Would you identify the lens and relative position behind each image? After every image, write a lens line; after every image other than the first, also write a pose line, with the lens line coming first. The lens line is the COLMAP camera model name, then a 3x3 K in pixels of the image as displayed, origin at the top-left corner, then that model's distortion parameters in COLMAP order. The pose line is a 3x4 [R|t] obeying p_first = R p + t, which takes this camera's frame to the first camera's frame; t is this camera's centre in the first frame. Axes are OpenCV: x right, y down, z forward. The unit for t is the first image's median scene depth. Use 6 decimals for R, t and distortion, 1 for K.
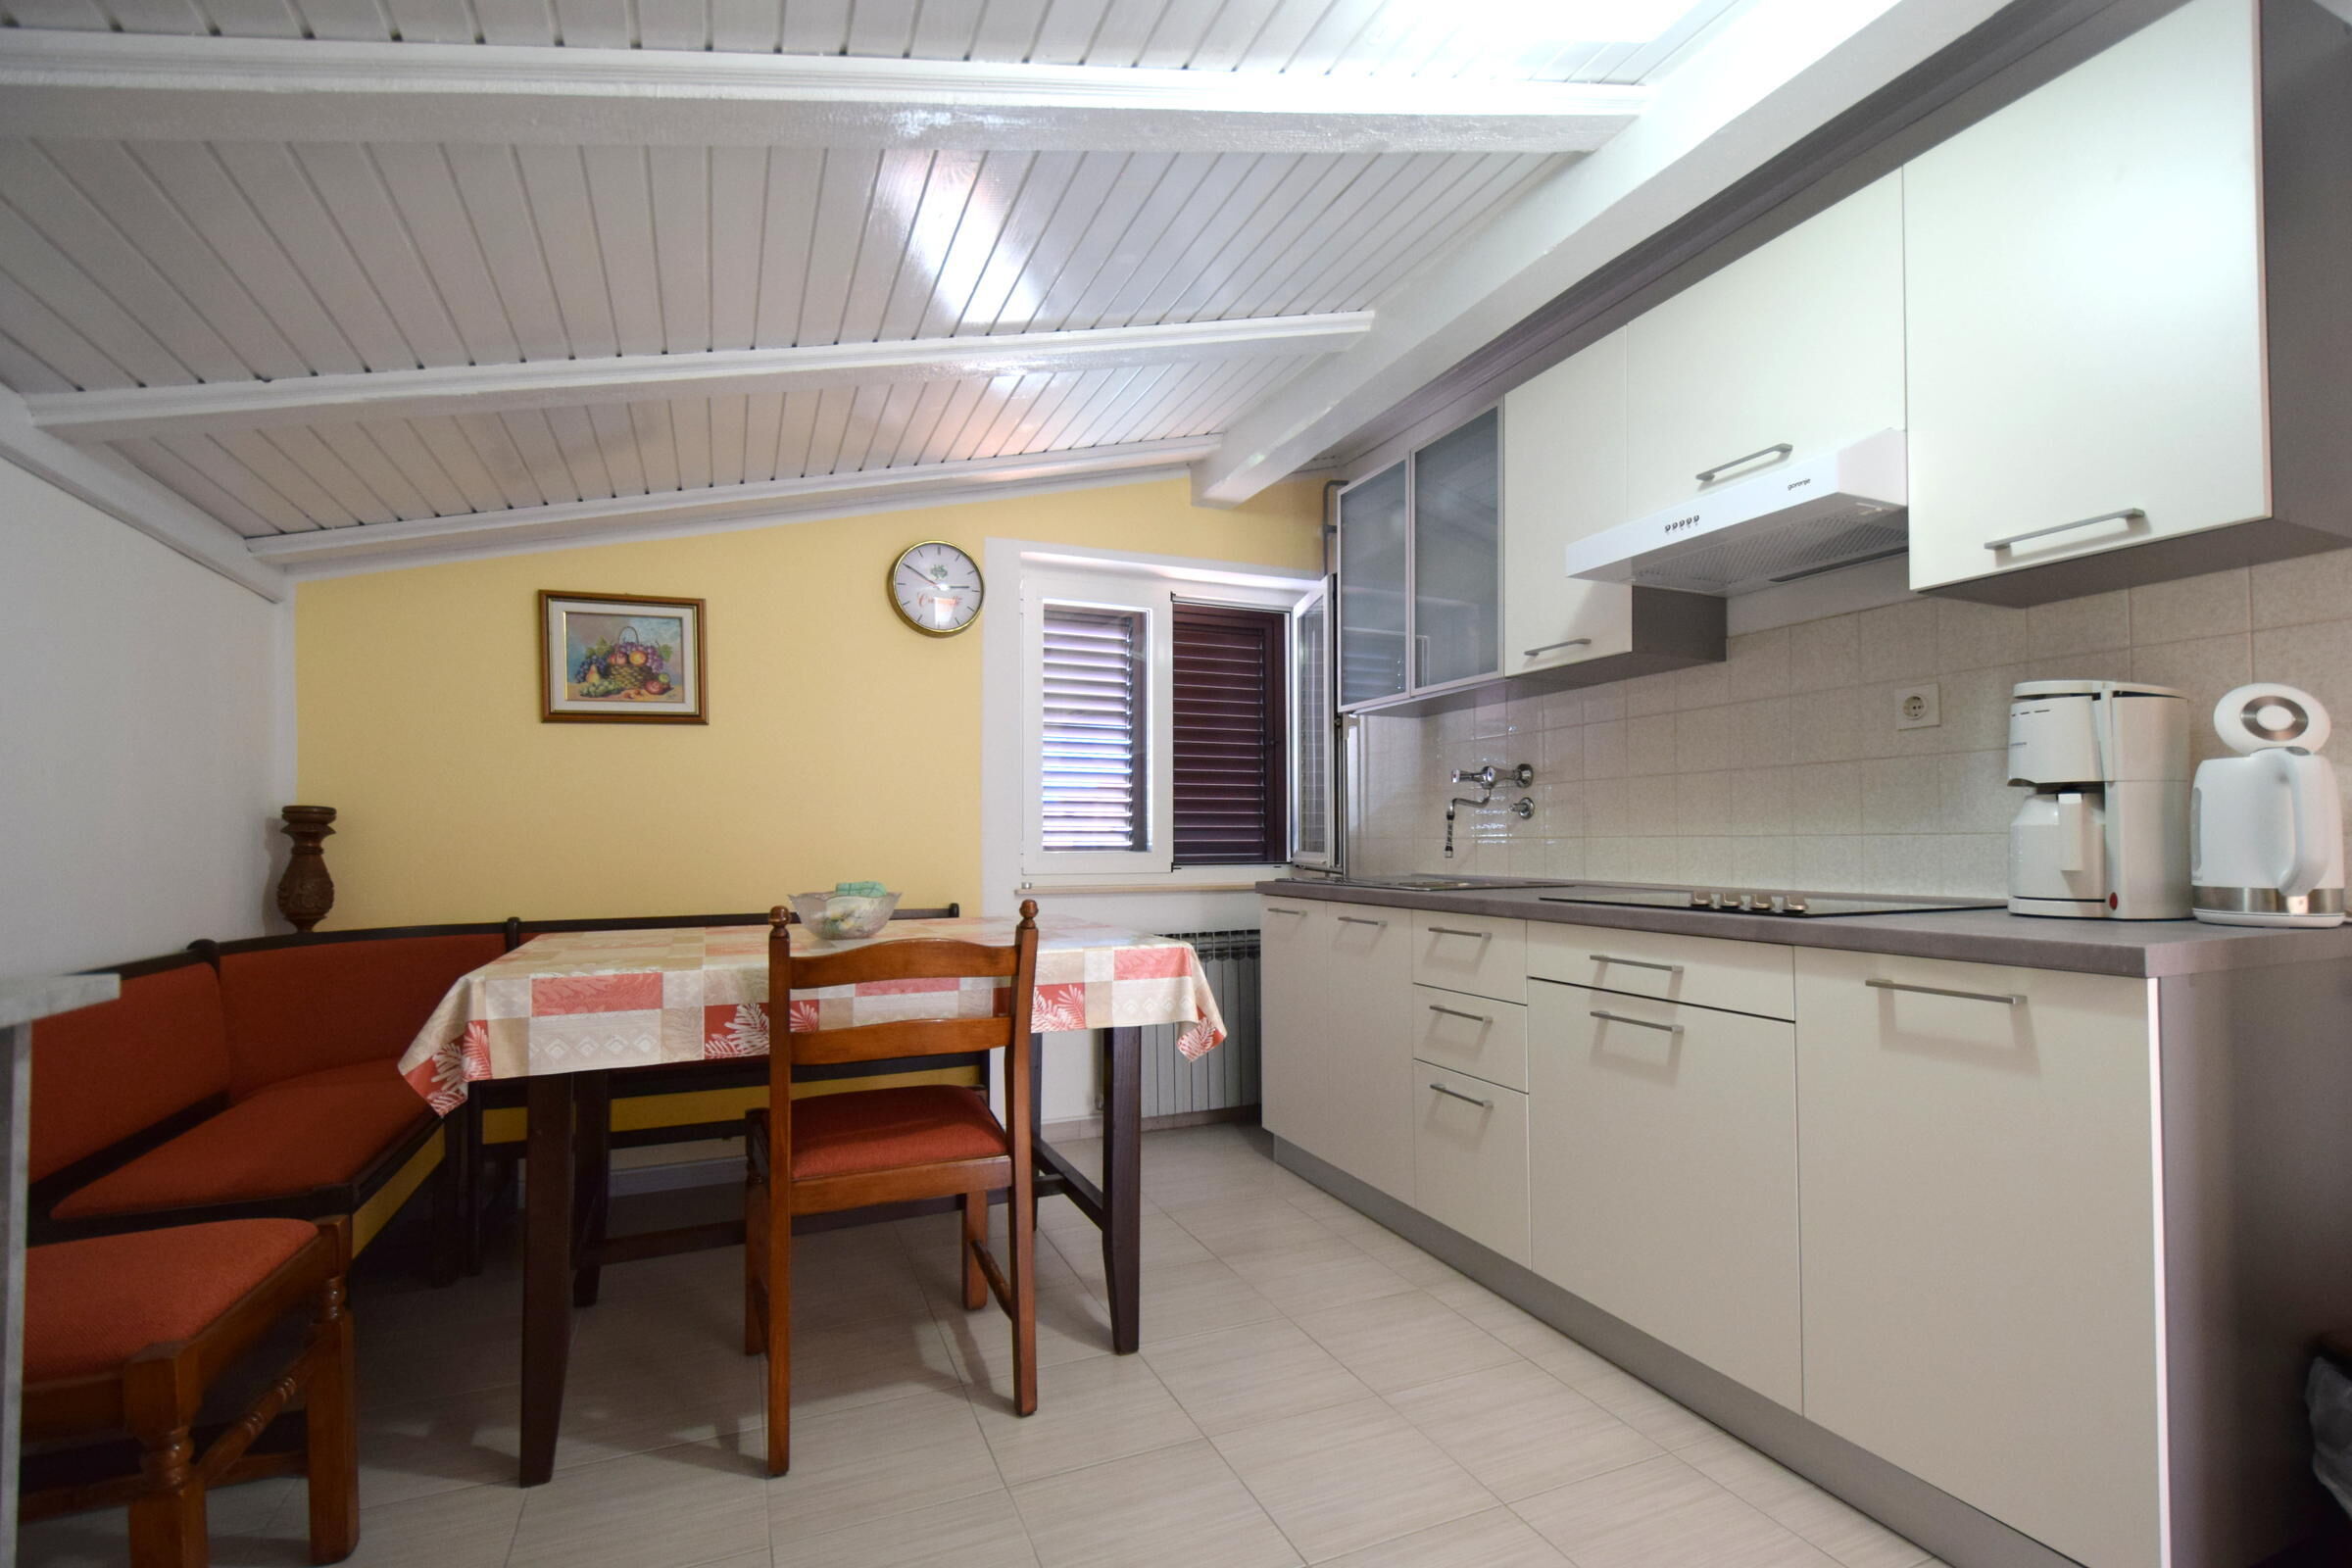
lens RADIAL K [[1058.4, 0, 1182.1], [0, 1058.4, 812.7], [0, 0, 1]] dist [0.001351, 0.000169]
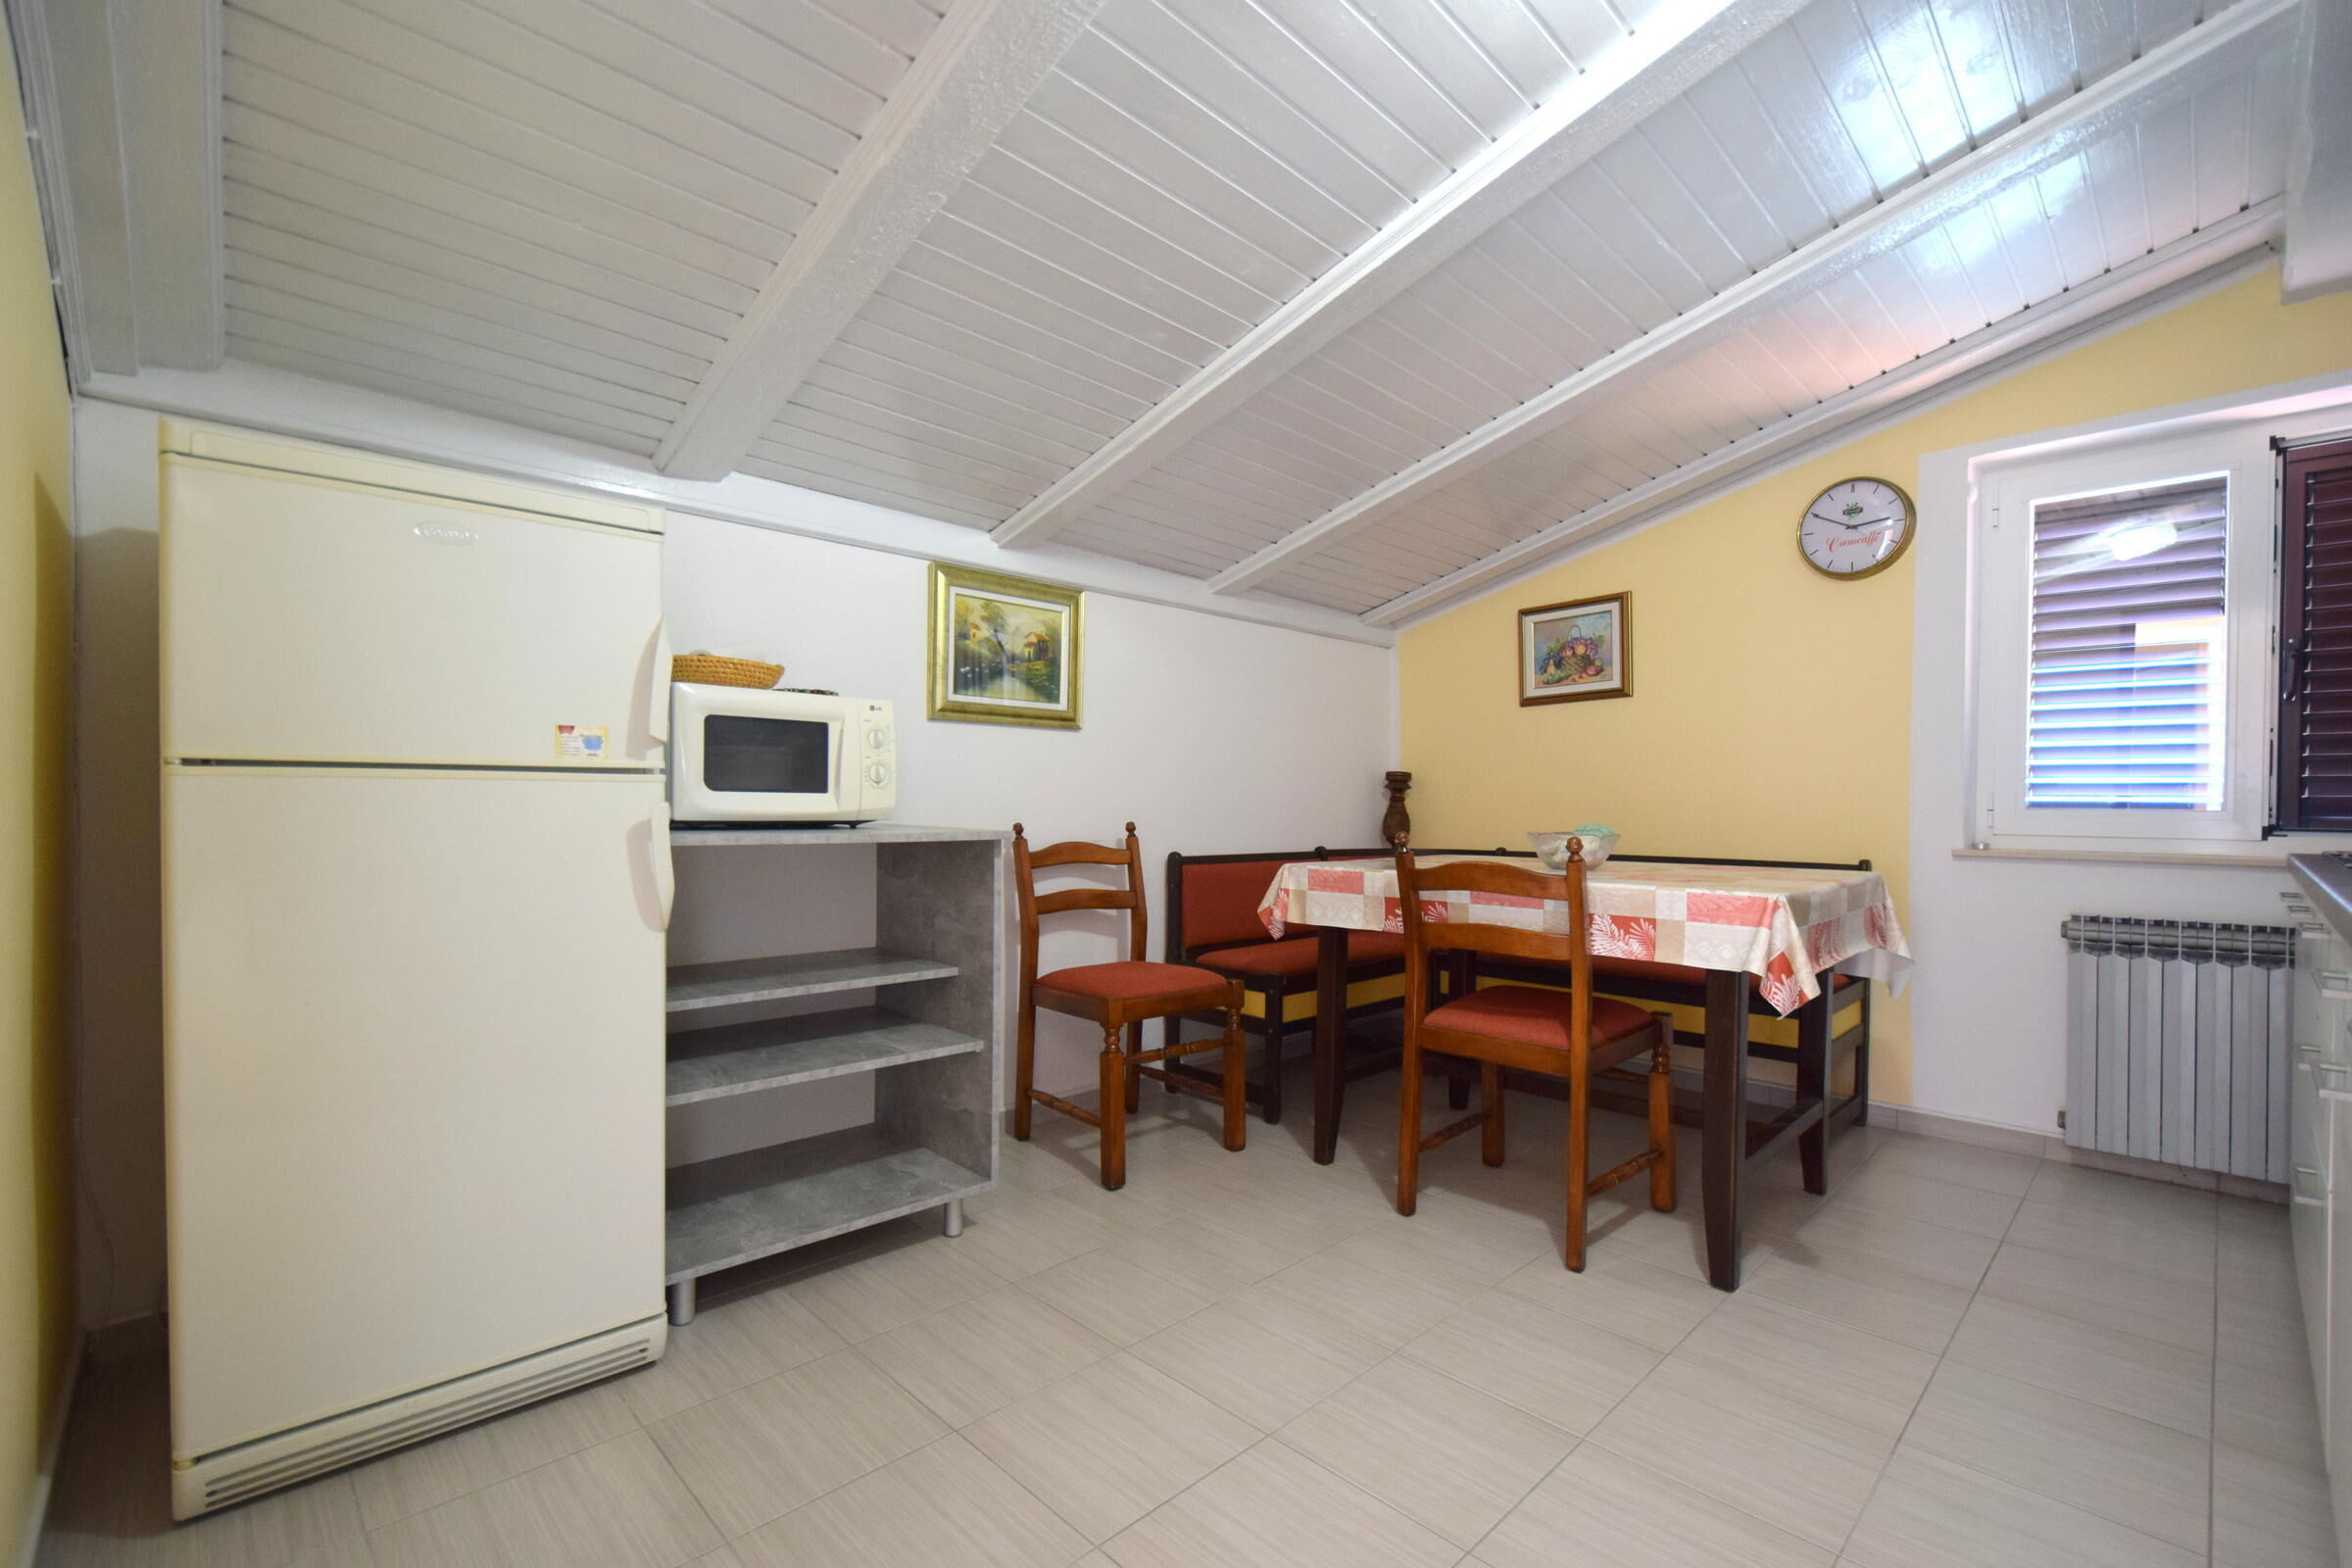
lens RADIAL K [[1022.8, 0, 1185.3], [0, 1022.8, 808.8], [0, 0, 1]] dist [0.002320, -0.005906]
pose [[0.360630, 0.012100, -0.932631, 0.512040], [0.015740, 0.999694, 0.019057, 0.015315], [0.932576, -0.021552, 0.360329, 0.130917]]
